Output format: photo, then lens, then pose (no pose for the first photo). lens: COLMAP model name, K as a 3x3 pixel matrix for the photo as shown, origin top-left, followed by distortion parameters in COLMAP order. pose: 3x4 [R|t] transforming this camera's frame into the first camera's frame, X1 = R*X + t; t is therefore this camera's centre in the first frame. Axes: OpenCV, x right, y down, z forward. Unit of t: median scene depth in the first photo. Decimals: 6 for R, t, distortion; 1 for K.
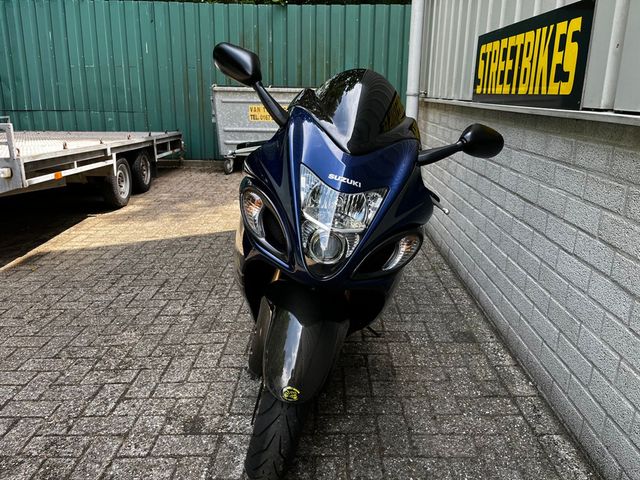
lens RADIAL K [[488.7, 0, 324.4], [0, 488.7, 243.9], [0, 0, 1]] dist [0.071067, -0.104964]
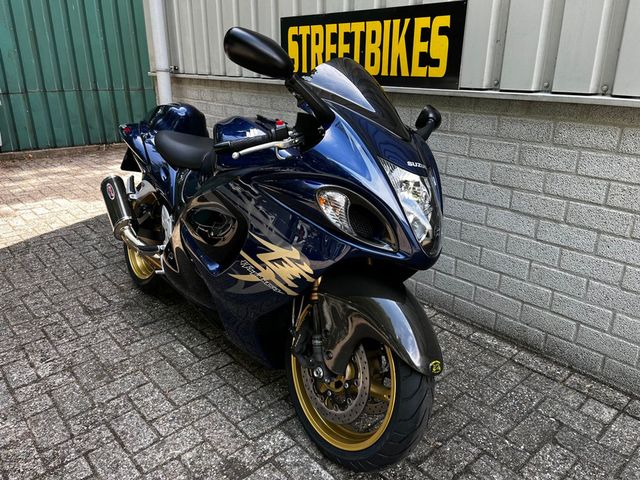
lens RADIAL K [[488.7, 0, 321.4], [0, 488.7, 240.2], [0, 0, 1]] dist [0.071067, -0.104964]
pose [[0.746908, -0.231202, 0.623438, -0.472185], [0.197444, 0.972430, 0.124078, -0.082672], [-0.634937, 0.030419, 0.771965, 0.166915]]
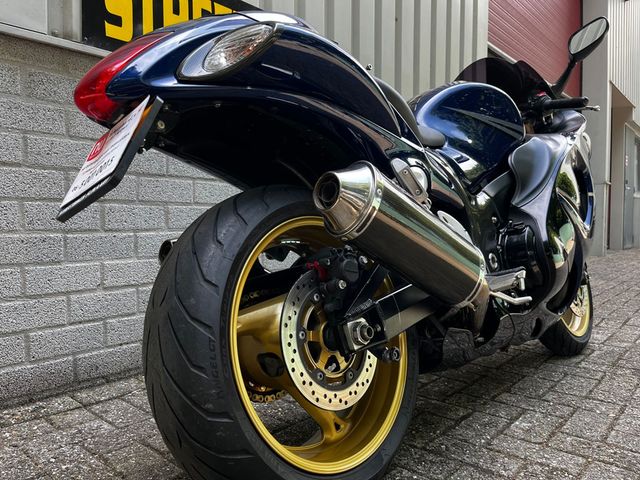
lens RADIAL K [[488.7, 0, 320.2], [0, 488.7, 242.8], [0, 0, 1]] dist [0.071067, -0.104964]
pose [[-0.761287, -0.036809, 0.647369, -0.317777], [0.186950, 0.943530, 0.273496, -0.227615], [-0.620879, 0.329235, -0.711416, 1.607757]]
